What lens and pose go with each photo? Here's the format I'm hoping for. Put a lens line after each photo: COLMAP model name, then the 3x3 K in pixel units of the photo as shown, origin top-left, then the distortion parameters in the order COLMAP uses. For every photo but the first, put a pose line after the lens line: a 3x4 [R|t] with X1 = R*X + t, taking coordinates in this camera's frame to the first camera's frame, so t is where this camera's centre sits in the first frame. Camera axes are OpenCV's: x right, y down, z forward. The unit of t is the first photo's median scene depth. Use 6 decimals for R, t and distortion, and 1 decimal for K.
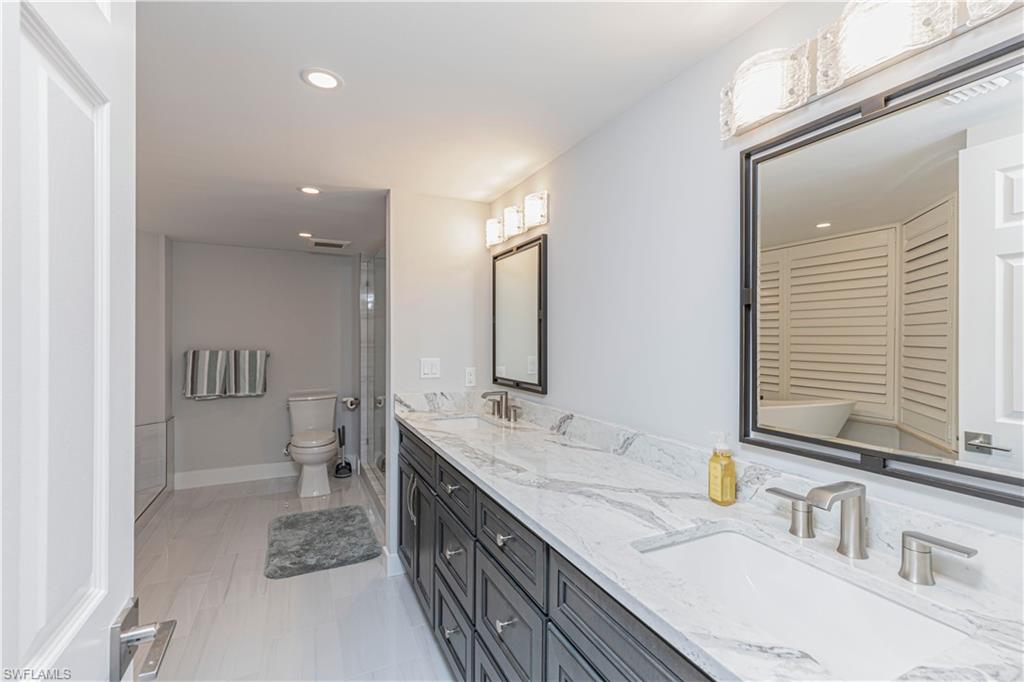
lens RADIAL K [[472.0, 0, 513.3], [0, 472.0, 334.5], [0, 0, 1]] dist [0.010085, -0.002103]
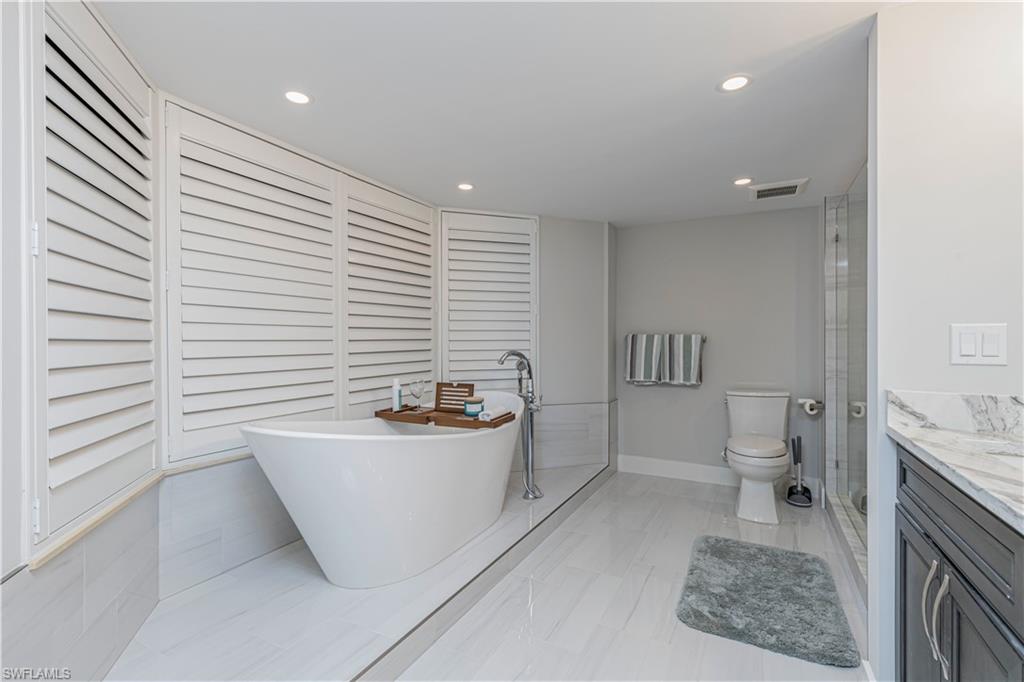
lens RADIAL K [[472.0, 0, 511.5], [0, 472.0, 335.7], [0, 0, 1]] dist [0.010085, -0.002103]
pose [[0.613350, -0.000826, -0.789811, -0.057030], [-0.000401, 0.999999, -0.001357, 0.042807], [0.789811, 0.001149, 0.613349, 0.219197]]
